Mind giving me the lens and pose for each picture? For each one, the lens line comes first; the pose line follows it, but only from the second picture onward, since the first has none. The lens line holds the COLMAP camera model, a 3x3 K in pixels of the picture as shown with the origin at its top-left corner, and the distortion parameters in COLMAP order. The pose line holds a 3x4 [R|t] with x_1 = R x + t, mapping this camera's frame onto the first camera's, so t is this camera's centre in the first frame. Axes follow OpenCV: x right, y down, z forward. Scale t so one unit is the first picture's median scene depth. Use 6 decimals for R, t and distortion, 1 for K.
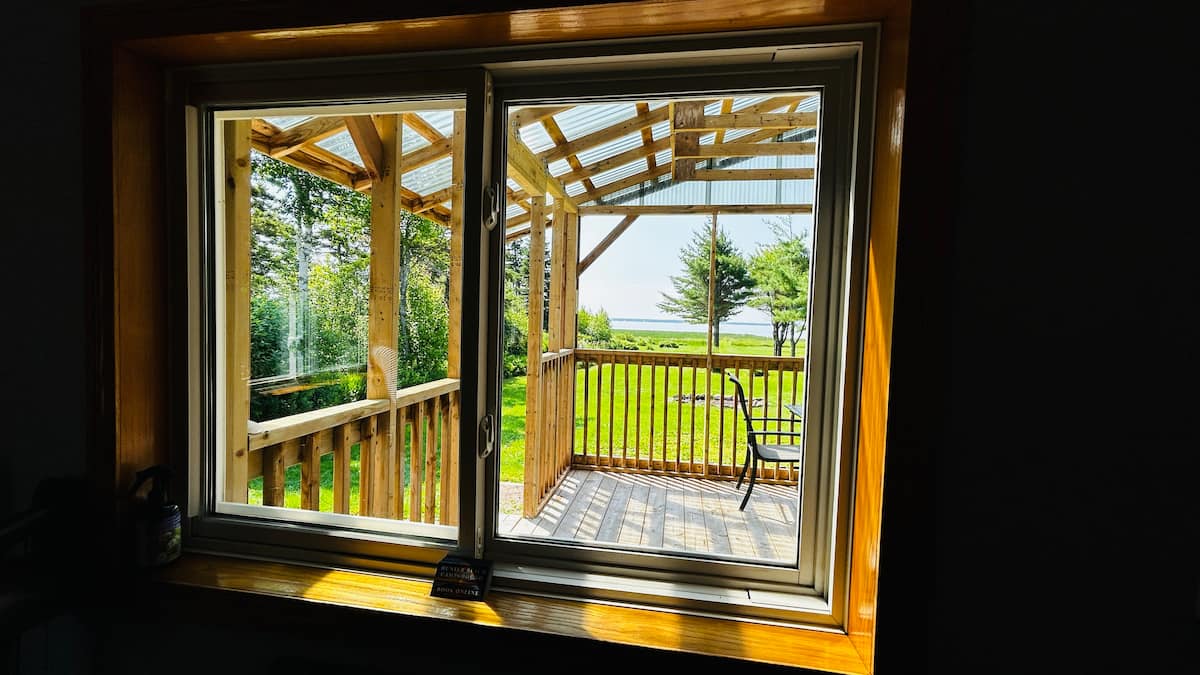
lens RADIAL K [[482.9, 0, 605.7], [0, 482.9, 338.2], [0, 0, 1]] dist [-0.002837, -0.000134]
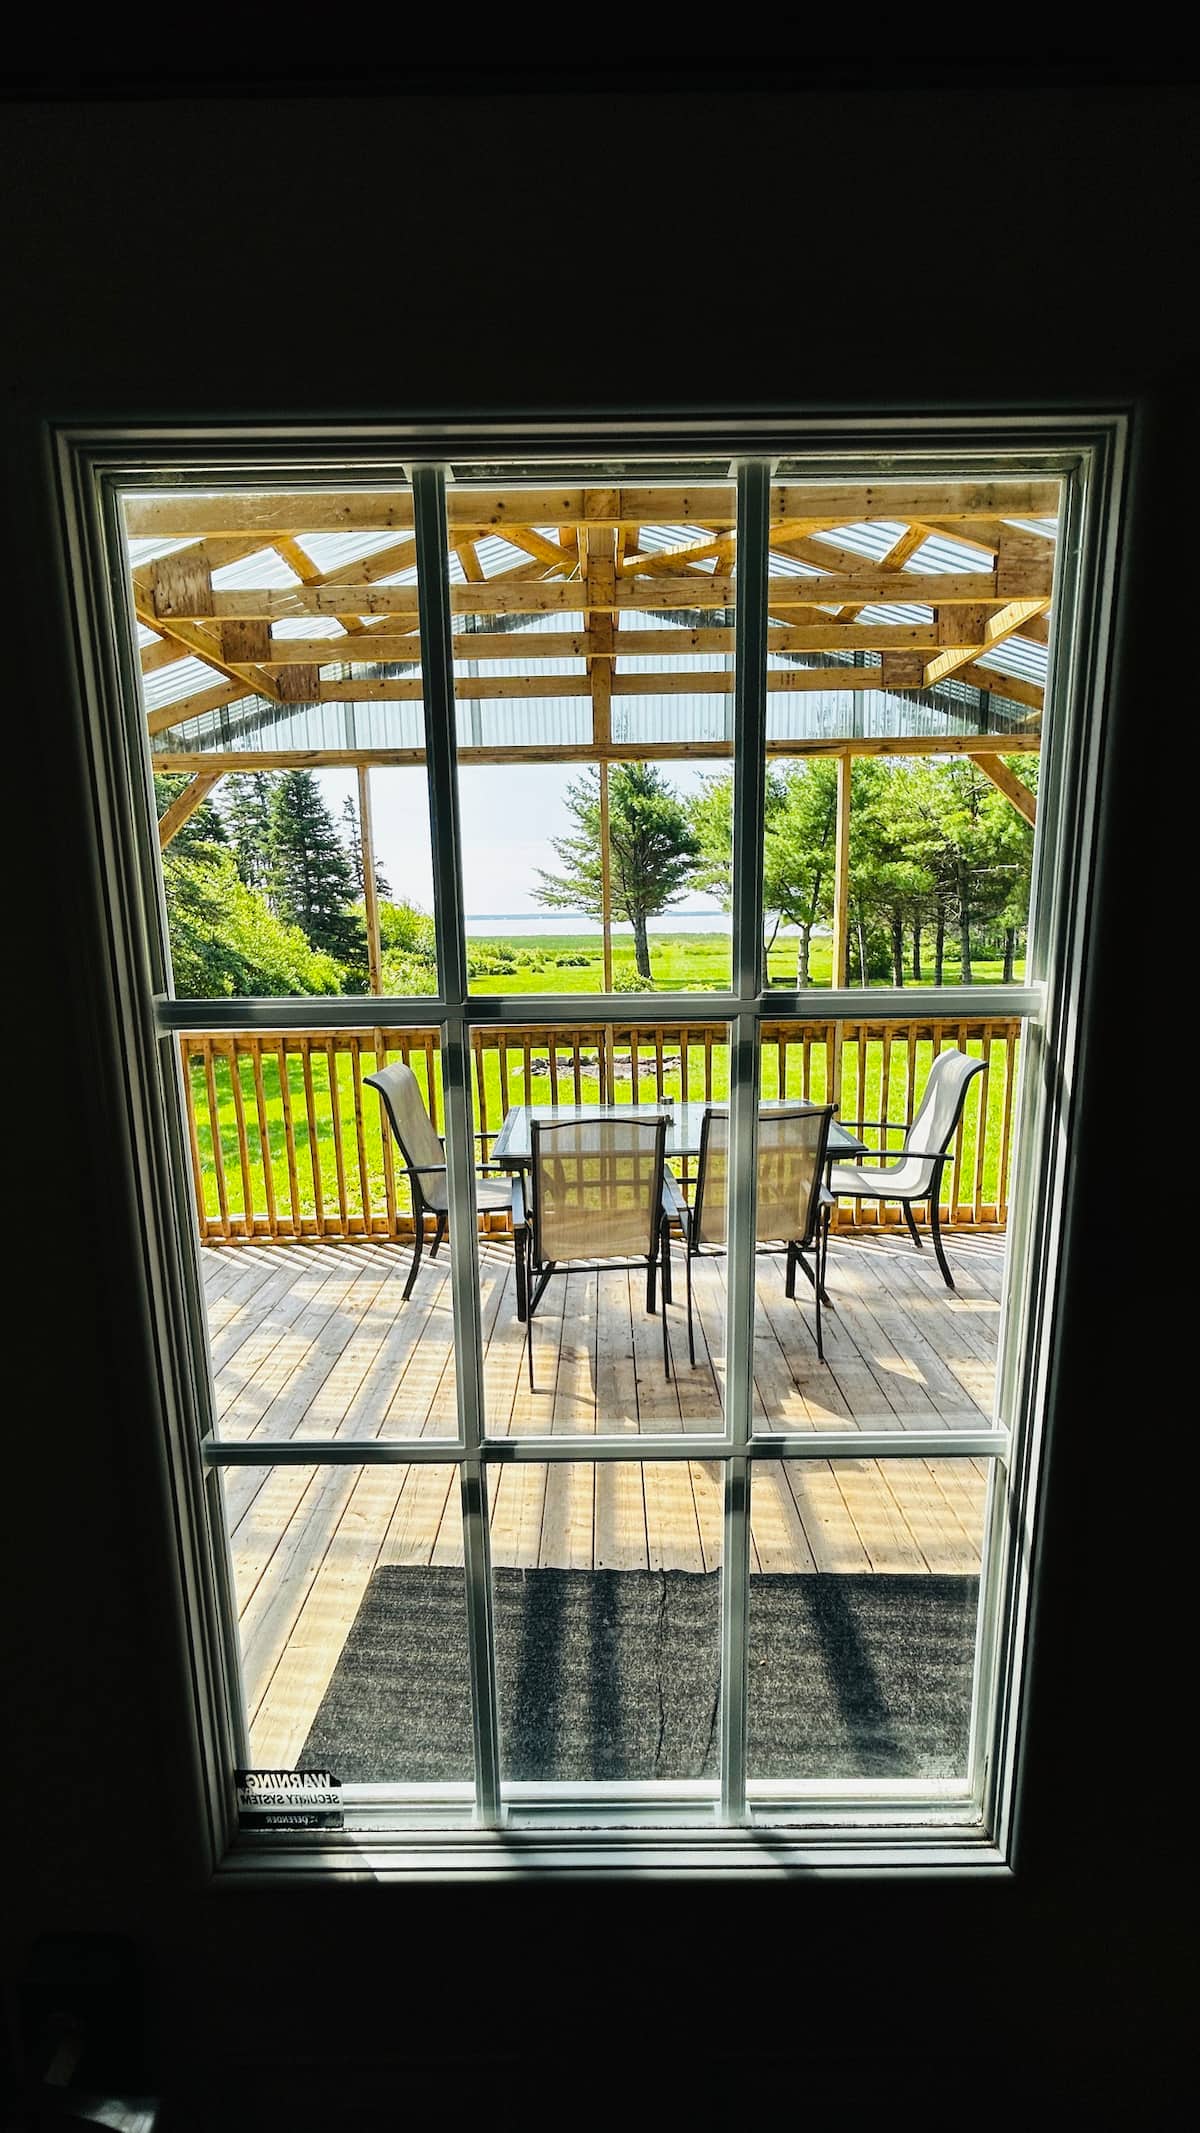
lens RADIAL K [[858.3, 0, 600.5], [0, 858.3, 1066.7], [0, 0, 1]] dist [-0.002837, -0.000134]
pose [[0.987521, -0.074909, 0.138530, 0.327173], [0.055416, 0.988660, 0.139574, -0.046280], [-0.147414, -0.130155, 0.980474, -0.016959]]
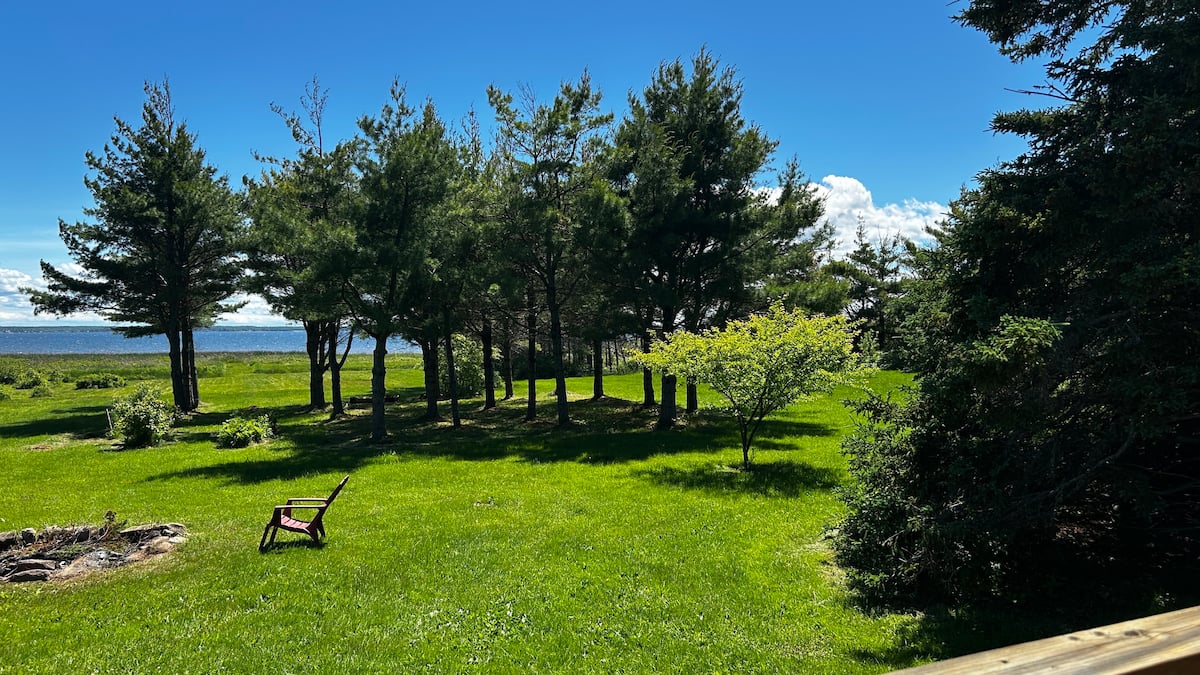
lens RADIAL K [[482.9, 0, 600.3], [0, 482.9, 338.8], [0, 0, 1]] dist [-0.002837, -0.000134]
pose [[0.838535, -0.032119, 0.543900, 2.981646], [0.056449, 0.998010, -0.028092, 0.100854], [-0.541916, 0.054259, 0.838680, 3.843082]]
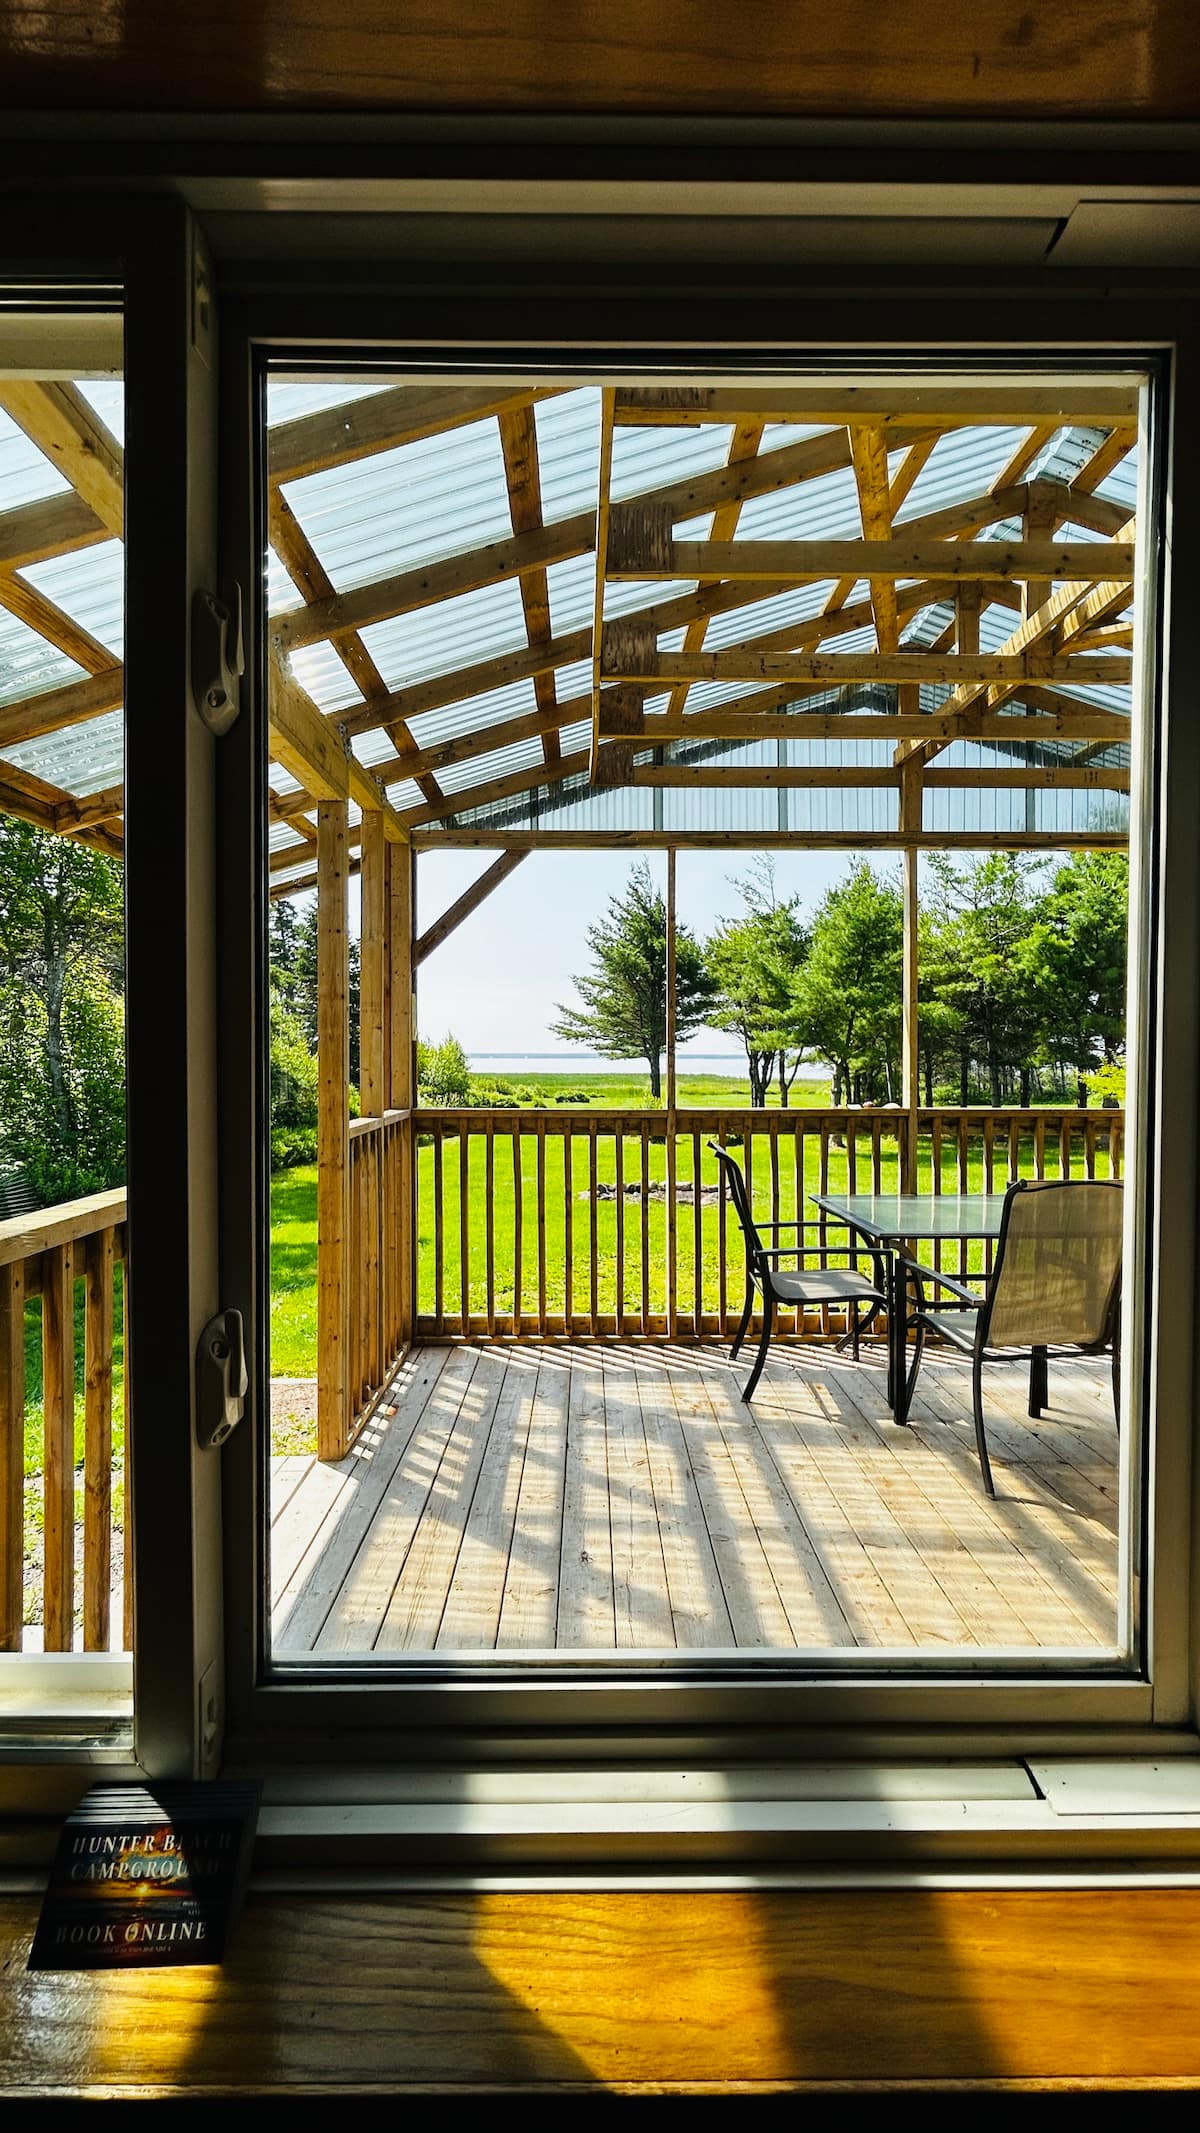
lens RADIAL K [[858.3, 0, 599.6], [0, 858.3, 1069.8], [0, 0, 1]] dist [-0.002837, -0.000134]
pose [[0.986039, -0.031123, 0.163581, -0.016674], [0.034467, 0.999250, -0.017638, 0.003525], [-0.162909, 0.023030, 0.986372, 0.075276]]
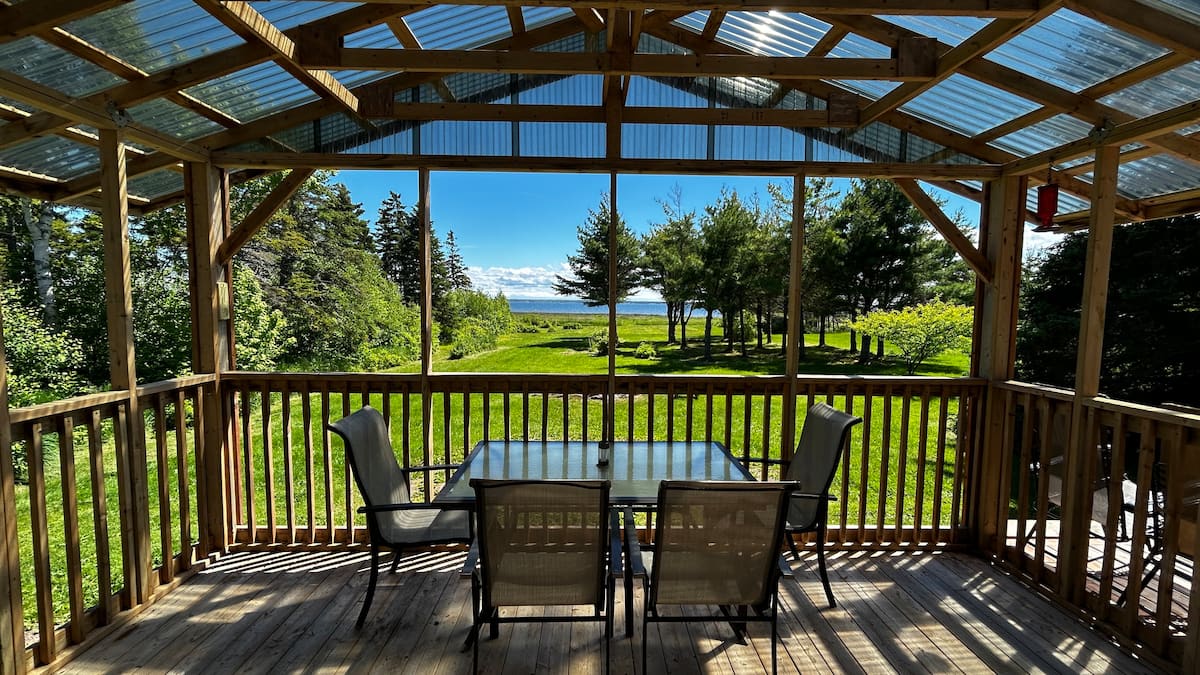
lens RADIAL K [[482.9, 0, 597.9], [0, 482.9, 334.3], [0, 0, 1]] dist [-0.002837, -0.000134]
pose [[0.985760, -0.031181, 0.165244, 0.344573], [0.026020, 0.999106, 0.033307, -0.040570], [-0.166135, -0.028533, 0.985690, 0.279205]]
